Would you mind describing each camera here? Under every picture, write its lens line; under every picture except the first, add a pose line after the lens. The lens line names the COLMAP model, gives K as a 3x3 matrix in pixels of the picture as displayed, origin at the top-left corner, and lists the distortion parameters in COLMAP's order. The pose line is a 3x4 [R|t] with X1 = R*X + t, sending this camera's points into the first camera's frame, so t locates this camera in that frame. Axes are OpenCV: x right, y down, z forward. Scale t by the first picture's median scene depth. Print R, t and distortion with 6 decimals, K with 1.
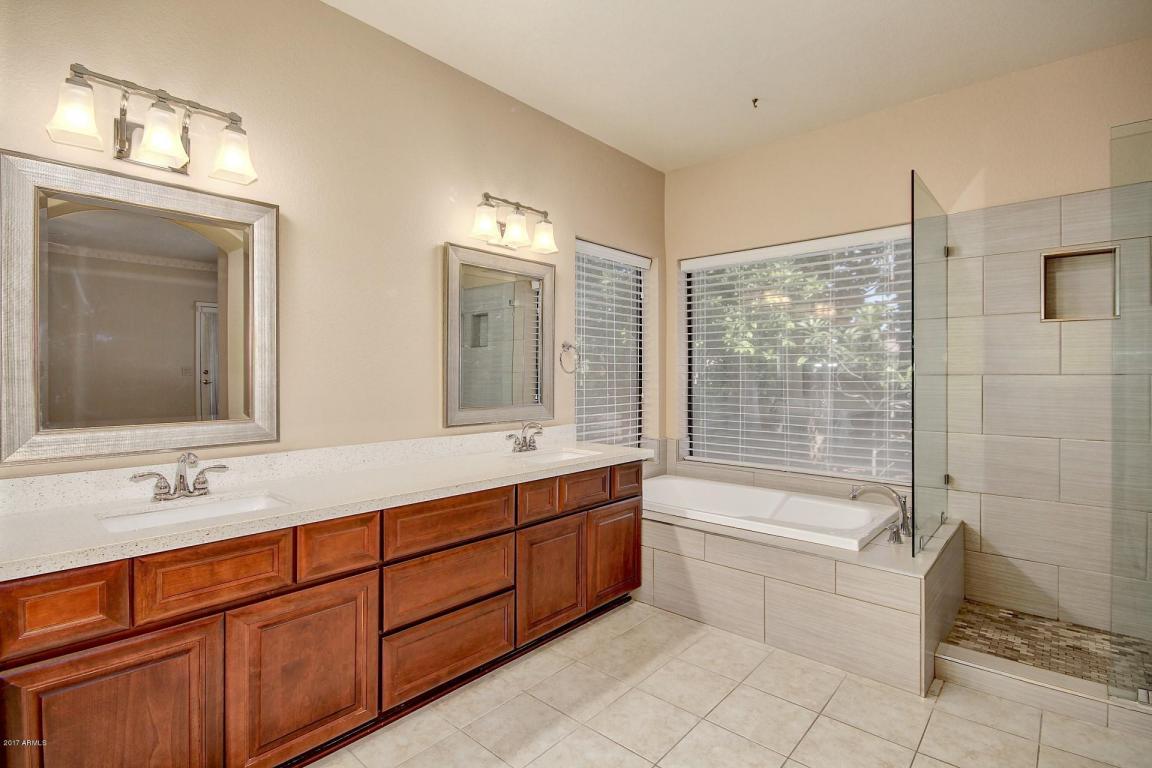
lens RADIAL K [[532.8, 0, 582.7], [0, 532.8, 380.8], [0, 0, 1]] dist [-0.003345, -0.000923]
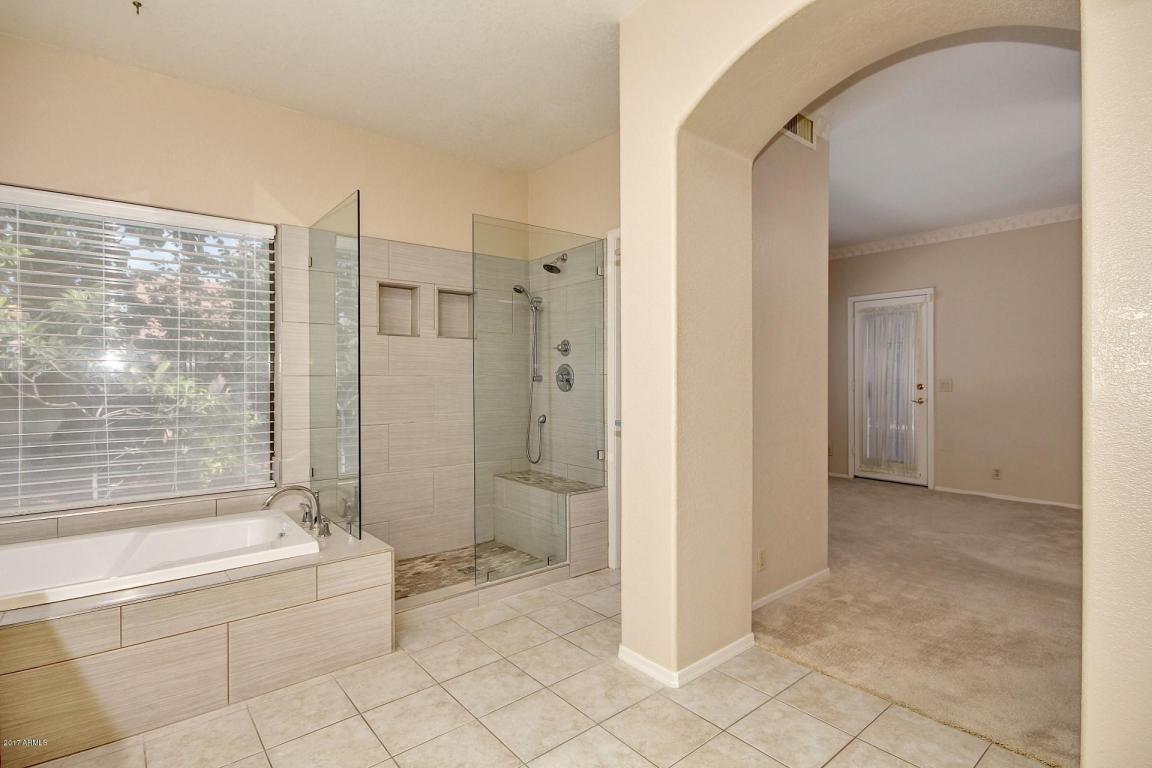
lens RADIAL K [[552.1, 0, 577.1], [0, 552.1, 380.2], [0, 0, 1]] dist [0.001120, -0.001258]
pose [[0.163570, -0.002100, 0.986530, -0.438277], [0.006039, 0.999981, 0.001127, 0.000238], [-0.986513, 0.005773, 0.163579, 0.363873]]
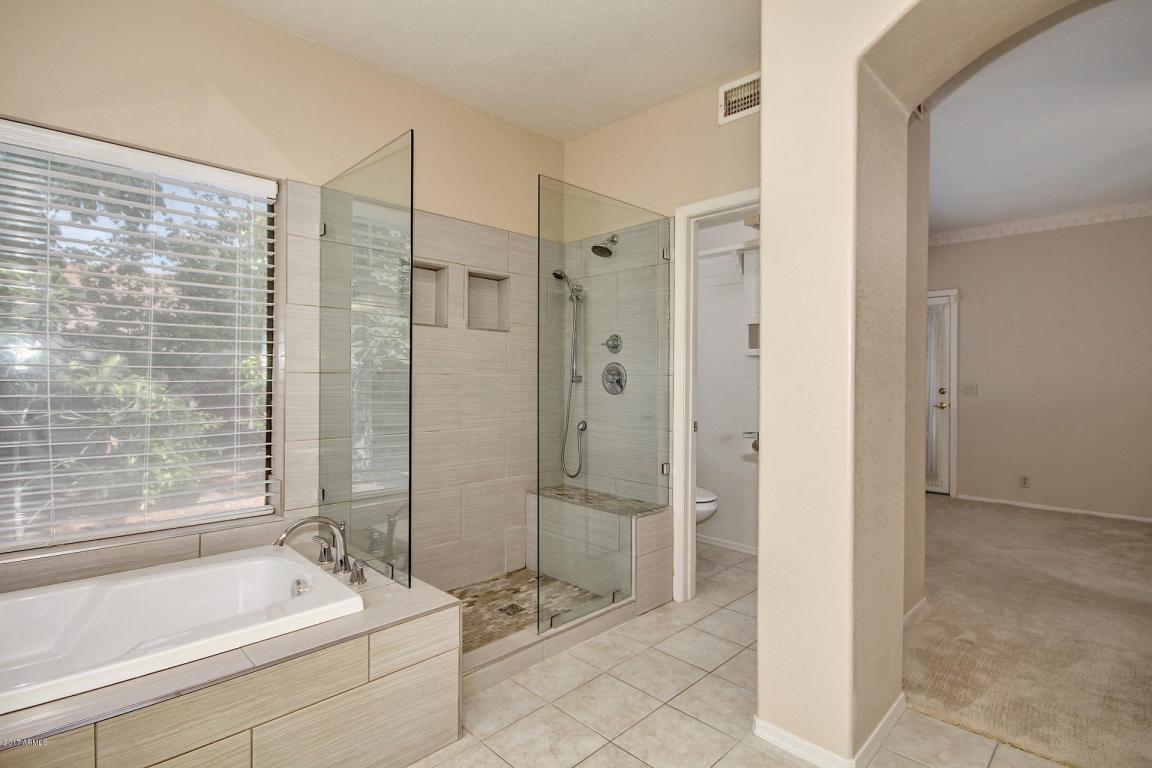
lens RADIAL K [[552.1, 0, 577.1], [0, 552.1, 380.2], [0, 0, 1]] dist [0.001120, -0.001258]
pose [[0.074743, 0.001835, 0.997201, -0.233481], [-0.002329, 0.999996, -0.001665, 0.001894], [-0.997200, -0.002199, 0.074747, 0.668843]]
